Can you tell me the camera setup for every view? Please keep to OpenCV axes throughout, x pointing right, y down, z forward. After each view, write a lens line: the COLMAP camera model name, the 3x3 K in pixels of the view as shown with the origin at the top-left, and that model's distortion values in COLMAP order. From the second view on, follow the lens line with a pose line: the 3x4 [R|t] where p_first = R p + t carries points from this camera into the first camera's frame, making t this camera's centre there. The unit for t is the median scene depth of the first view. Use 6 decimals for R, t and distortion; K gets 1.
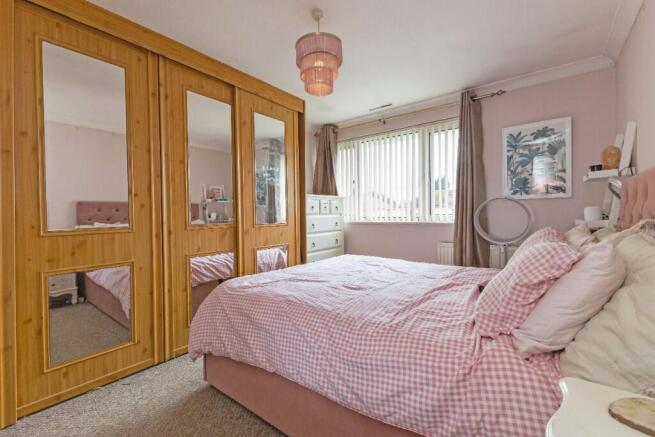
lens RADIAL K [[281.6, 0, 326.7], [0, 281.6, 217.0], [0, 0, 1]] dist [0.002791, -0.000067]
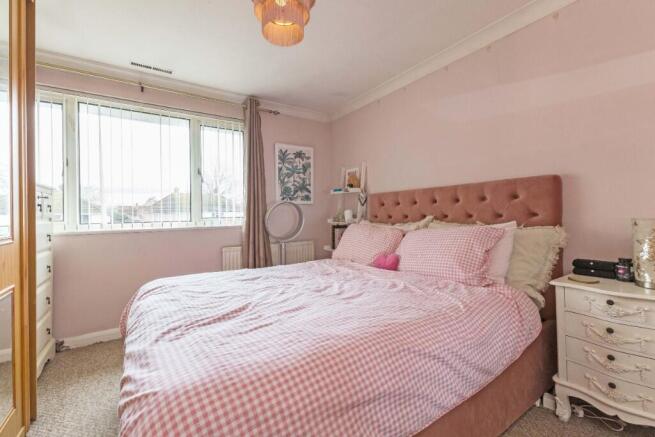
lens RADIAL K [[281.6, 0, 326.7], [0, 281.6, 214.8], [0, 0, 1]] dist [0.002791, -0.000067]
pose [[0.302824, 0.000089, 0.953047, -0.435299], [0.030944, 0.999472, -0.009926, 0.001189], [-0.952544, 0.032497, 0.302661, 0.463951]]
